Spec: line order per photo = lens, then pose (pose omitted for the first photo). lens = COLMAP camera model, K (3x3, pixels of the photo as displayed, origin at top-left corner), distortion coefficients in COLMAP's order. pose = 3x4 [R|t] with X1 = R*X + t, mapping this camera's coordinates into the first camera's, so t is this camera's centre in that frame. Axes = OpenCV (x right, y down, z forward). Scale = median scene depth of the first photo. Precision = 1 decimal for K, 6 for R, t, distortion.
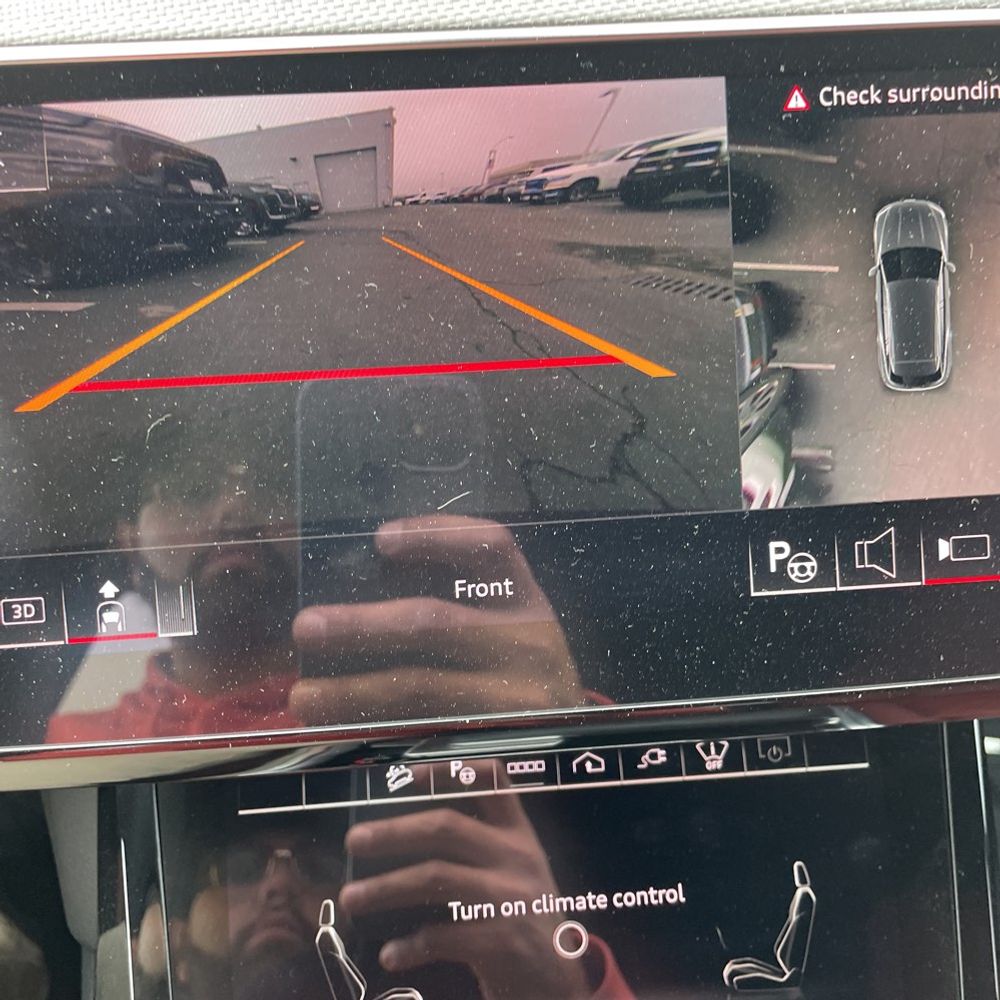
lens RADIAL K [[1020.3, 0, 516.3], [0, 1020.3, 480.3], [0, 0, 1]] dist [0.035608, 0.000000]
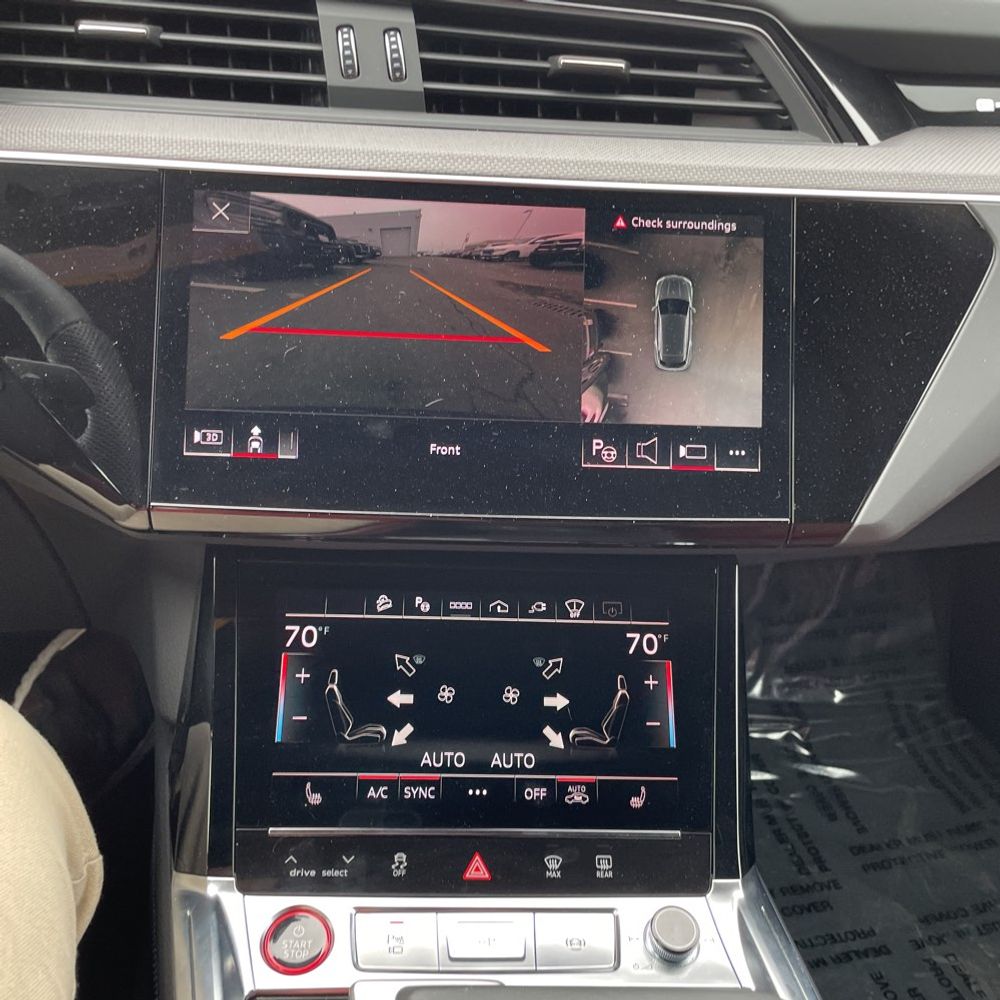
lens RADIAL K [[1020.3, 0, 500.2], [0, 1020.3, 496.1], [0, 0, 1]] dist [0.035608, 0.000000]
pose [[0.996616, 0.081988, 0.005828, 0.069248], [-0.080860, 0.990695, -0.109478, 0.399200], [-0.014750, 0.108636, 0.993972, -0.930780]]
